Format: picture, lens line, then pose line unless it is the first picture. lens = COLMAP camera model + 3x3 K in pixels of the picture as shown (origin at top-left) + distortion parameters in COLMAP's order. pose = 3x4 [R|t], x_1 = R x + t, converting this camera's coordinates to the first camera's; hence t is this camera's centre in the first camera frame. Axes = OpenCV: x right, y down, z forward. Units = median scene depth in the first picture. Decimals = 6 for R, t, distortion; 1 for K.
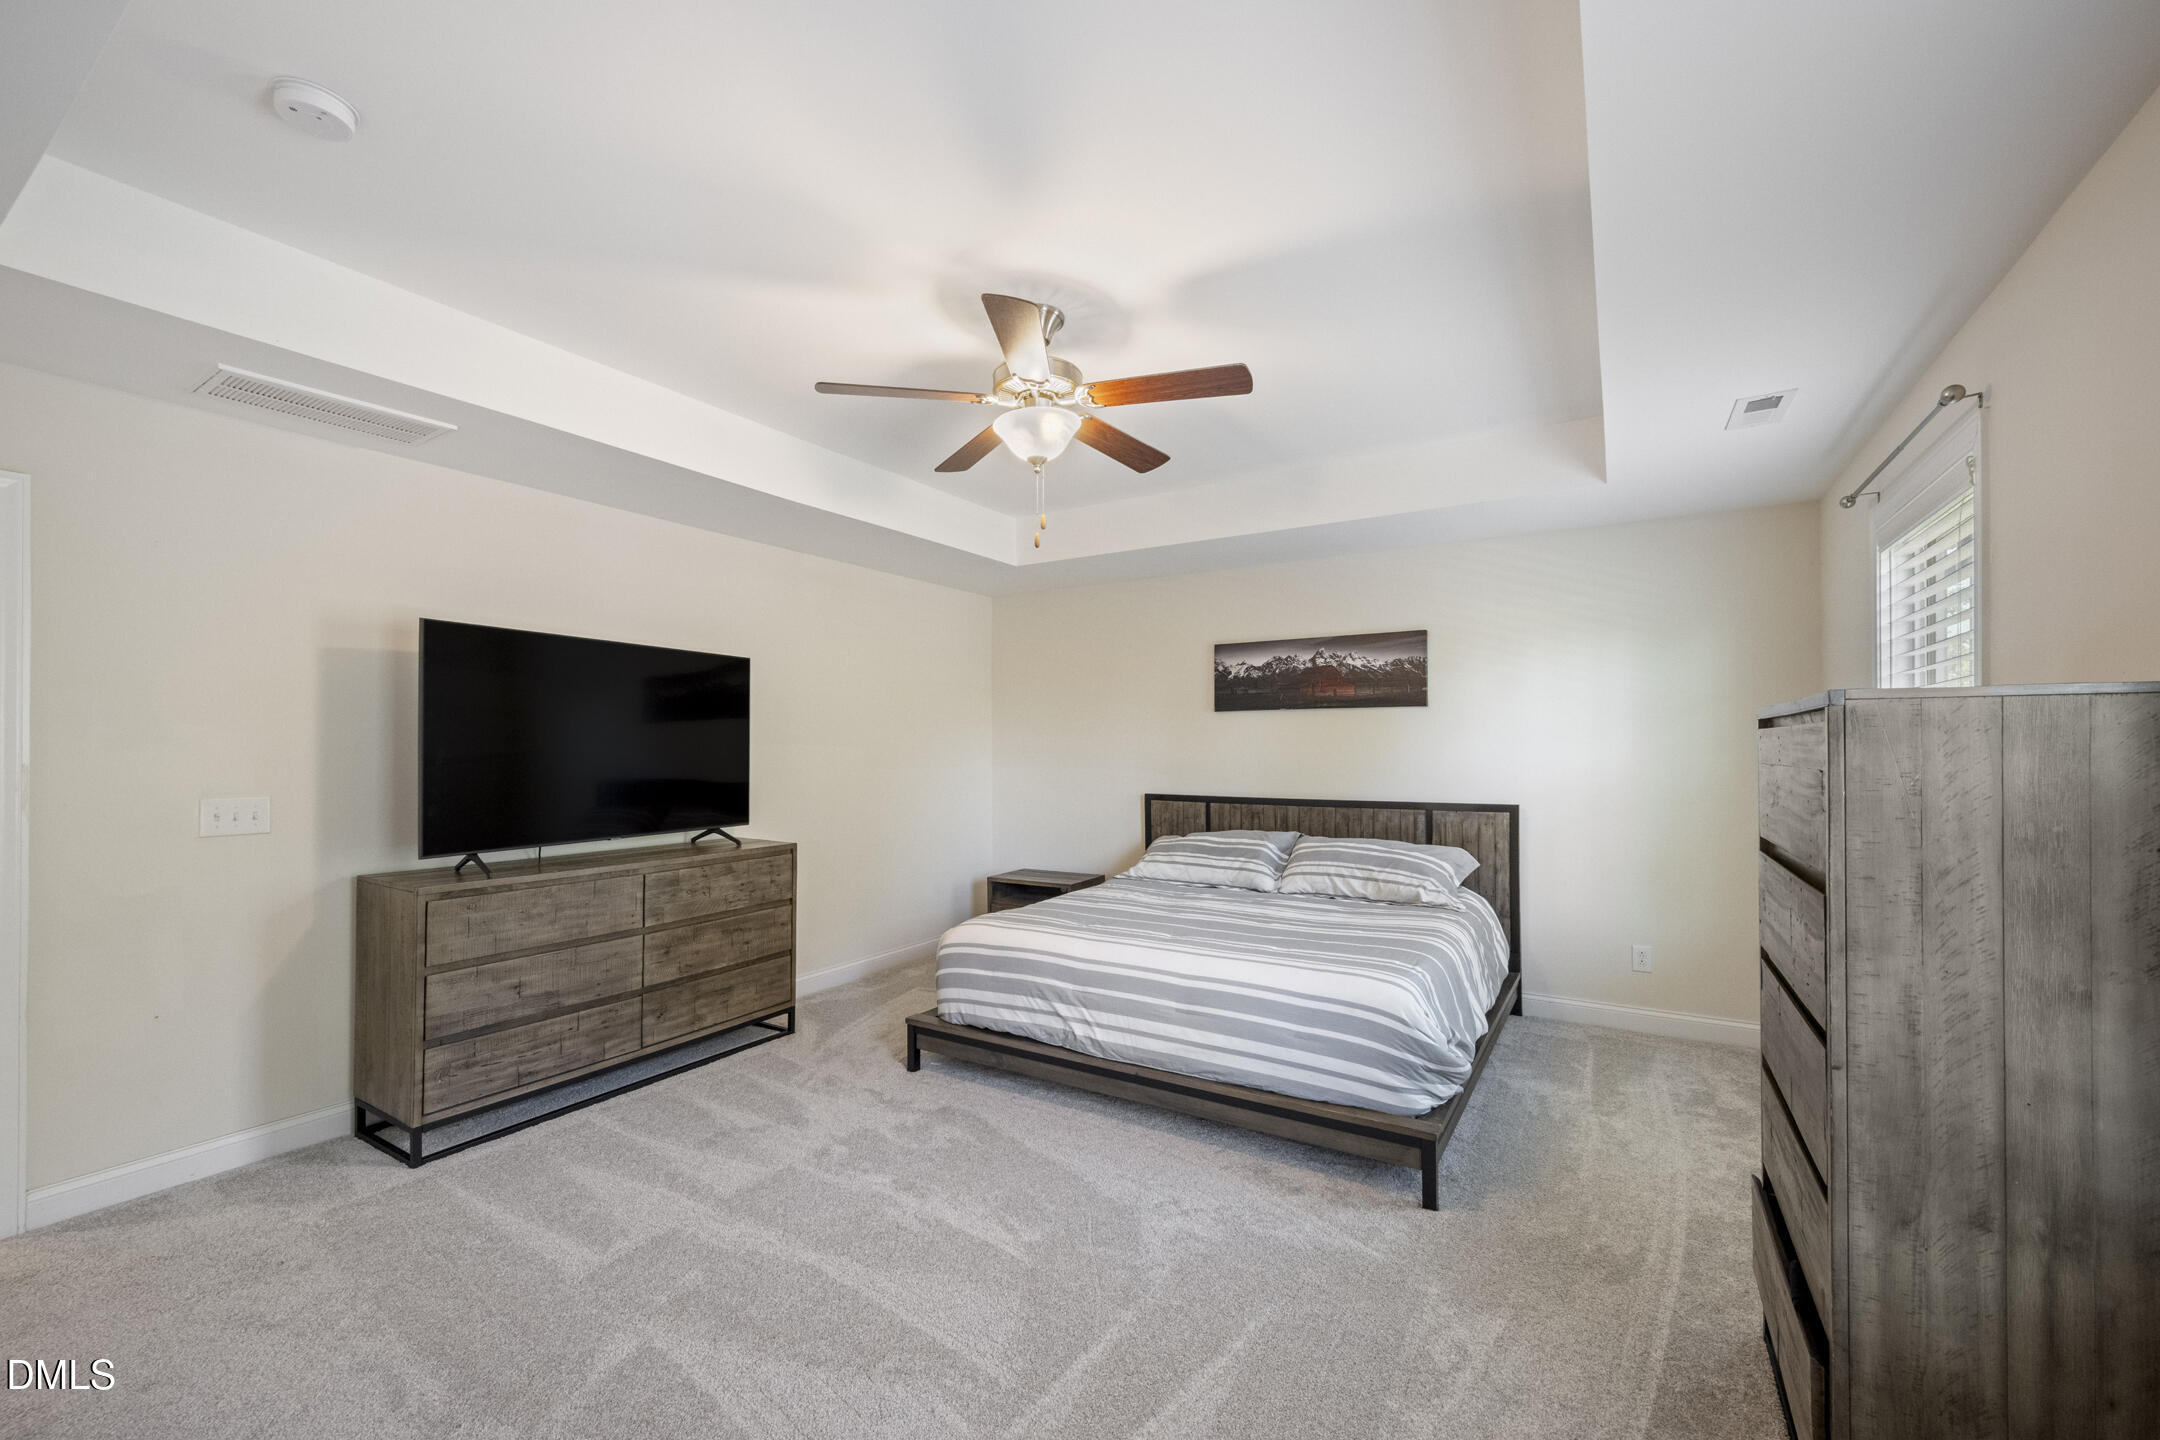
lens RADIAL K [[859.9, 0, 1081.7], [0, 859.9, 733.1], [0, 0, 1]] dist [-0.000246, 0.000009]
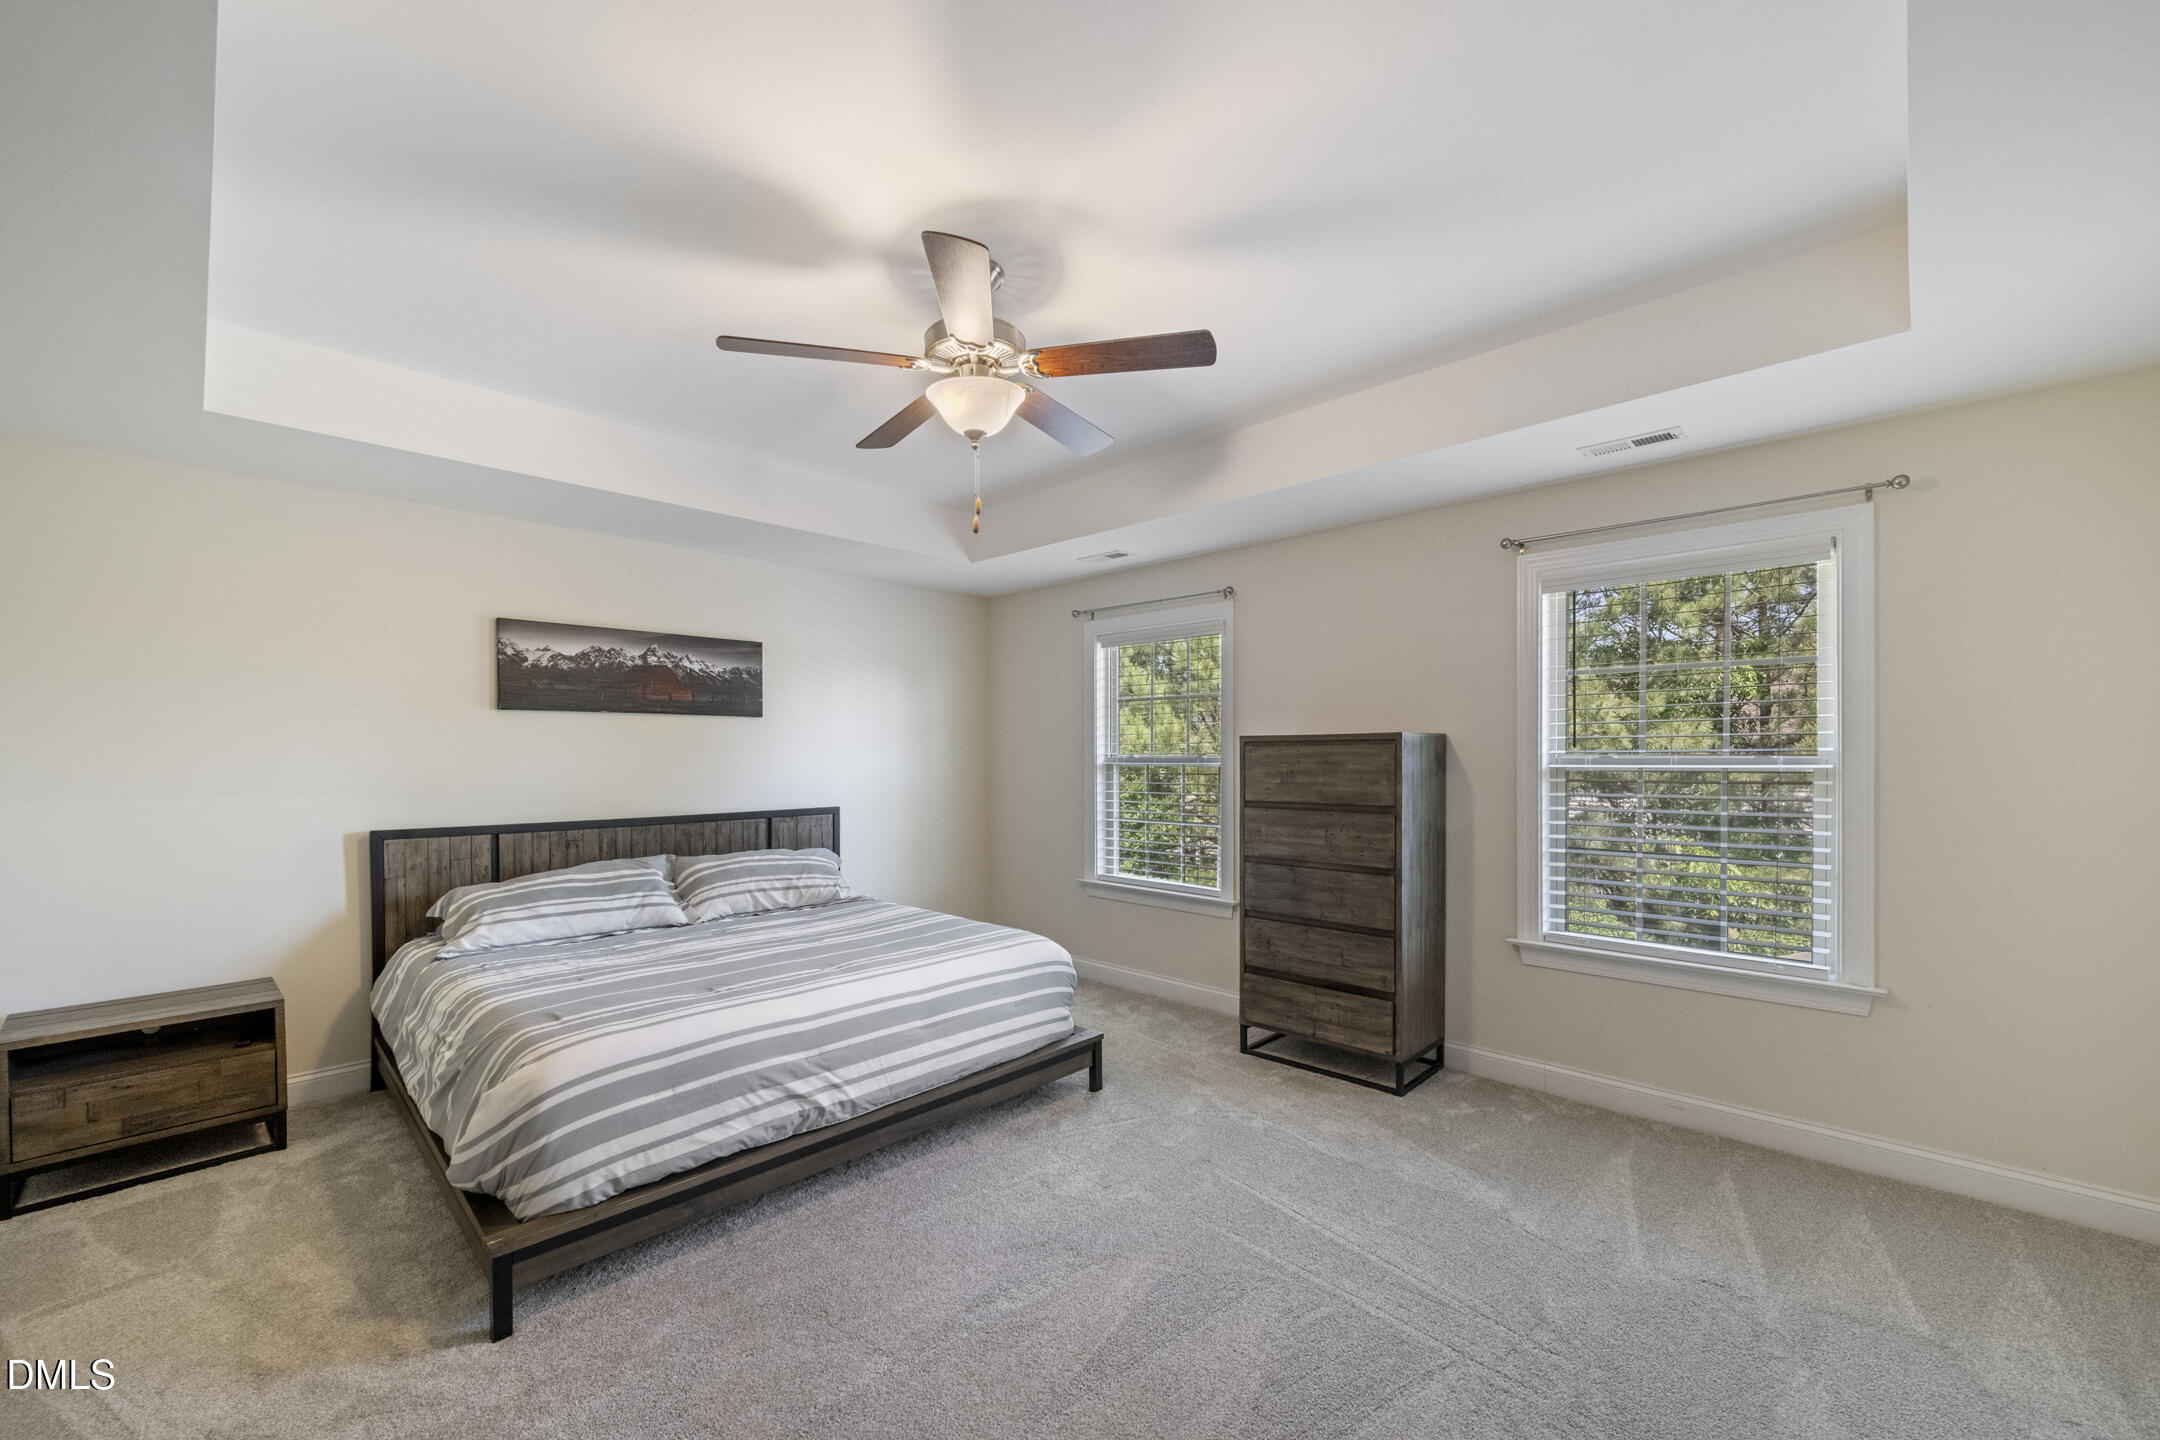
lens RADIAL K [[859.9, 0, 1100.0], [0, 859.9, 755.0], [0, 0, 1]] dist [-0.000246, 0.000009]
pose [[0.198665, -0.000253, 0.980067, -0.542079], [-0.011856, 0.999926, 0.002662, 0.006723], [-0.979996, -0.012149, 0.198647, 0.416629]]
